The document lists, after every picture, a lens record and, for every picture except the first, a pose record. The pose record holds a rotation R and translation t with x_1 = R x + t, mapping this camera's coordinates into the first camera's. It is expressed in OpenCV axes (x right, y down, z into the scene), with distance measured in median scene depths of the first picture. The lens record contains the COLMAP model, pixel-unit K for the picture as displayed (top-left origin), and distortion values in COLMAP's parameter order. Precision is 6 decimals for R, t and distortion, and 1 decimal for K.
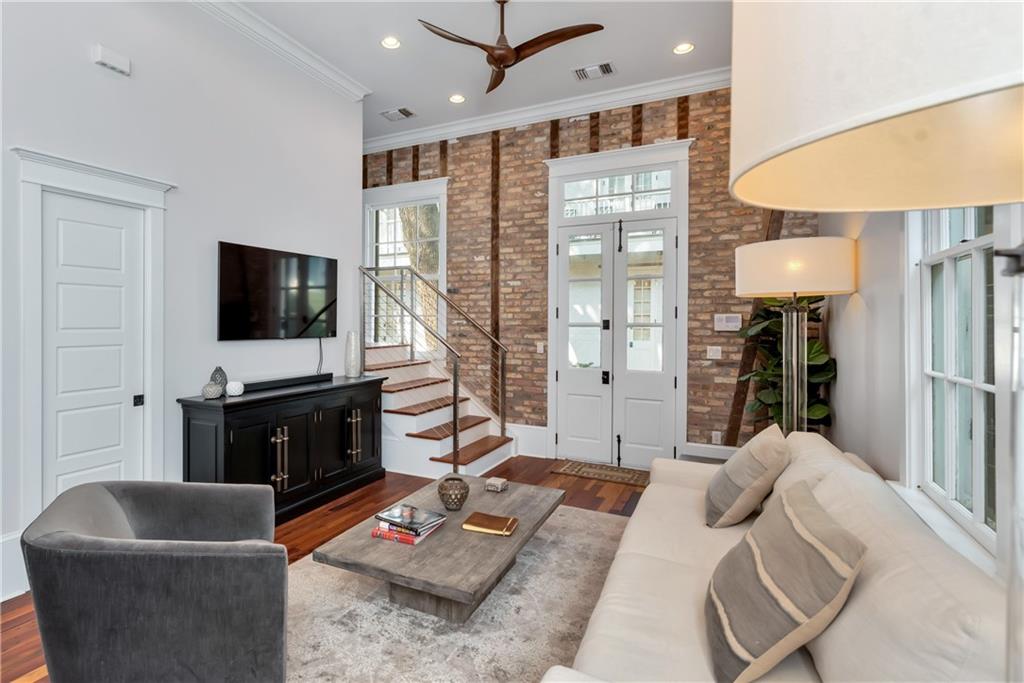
lens RADIAL K [[470.2, 0, 512.2], [0, 470.2, 322.4], [0, 0, 1]] dist [0.000696, -0.000033]
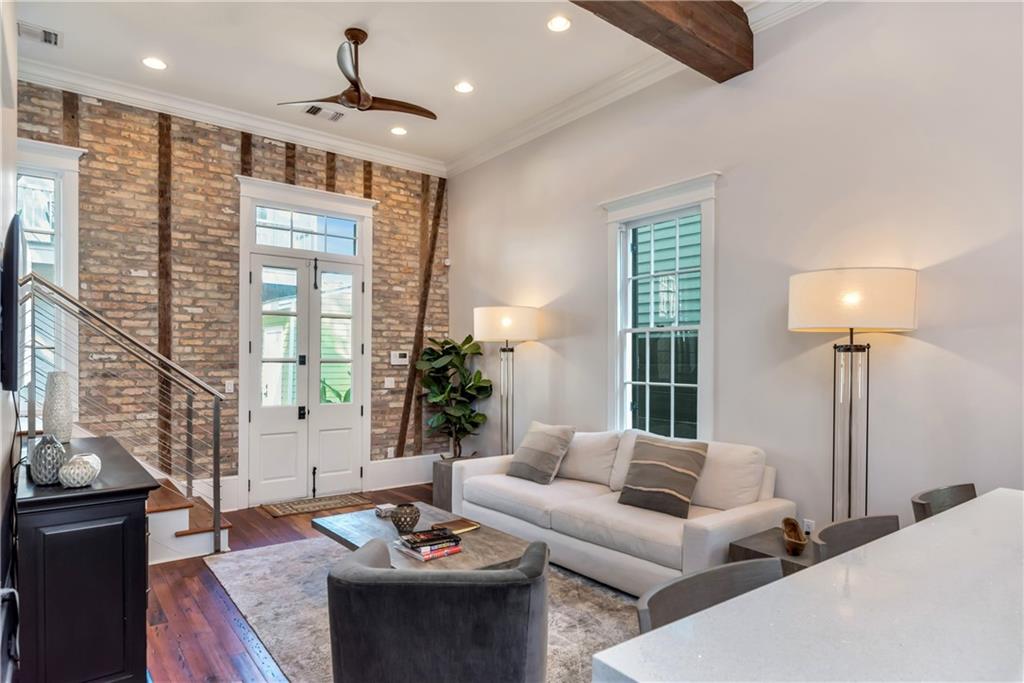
lens RADIAL K [[447.1, 0, 517.1], [0, 447.1, 360.7], [0, 0, 1]] dist [0.000681, -0.000179]
pose [[0.540034, -0.004438, 0.841631, -0.352048], [-0.002373, 0.999974, 0.006796, -0.001097], [-0.841640, -0.005667, 0.540010, 0.098264]]
